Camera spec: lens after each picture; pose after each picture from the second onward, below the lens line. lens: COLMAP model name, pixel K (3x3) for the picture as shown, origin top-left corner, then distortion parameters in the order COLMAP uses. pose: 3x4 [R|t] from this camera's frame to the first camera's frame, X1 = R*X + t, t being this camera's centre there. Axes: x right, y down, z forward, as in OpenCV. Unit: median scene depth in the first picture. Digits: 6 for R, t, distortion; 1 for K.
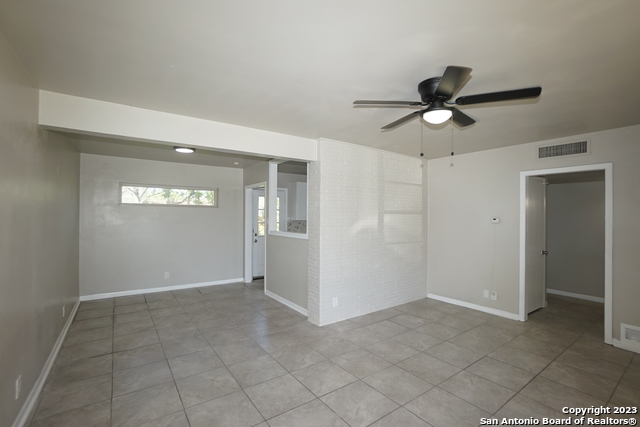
lens RADIAL K [[296.2, 0, 316.6], [0, 296.2, 212.1], [0, 0, 1]] dist [-0.014937, 0.000649]
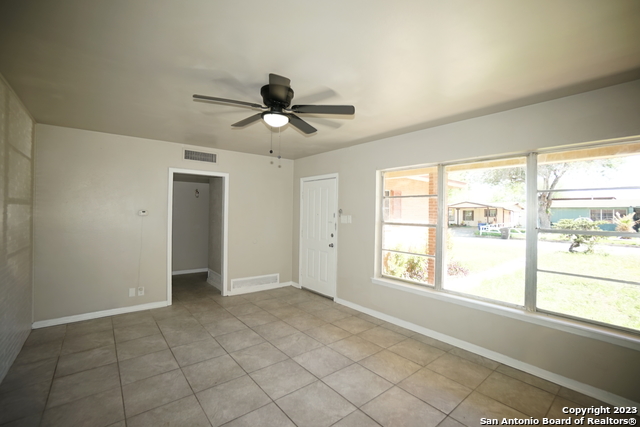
lens RADIAL K [[285.3, 0, 318.2], [0, 285.3, 215.7], [0, 0, 1]] dist [-0.022254, 0.000317]
pose [[-0.061801, -0.022641, 0.997832, -0.454050], [-0.025823, 0.999444, 0.021078, 0.002823], [-0.997754, -0.024465, -0.062352, 0.628368]]
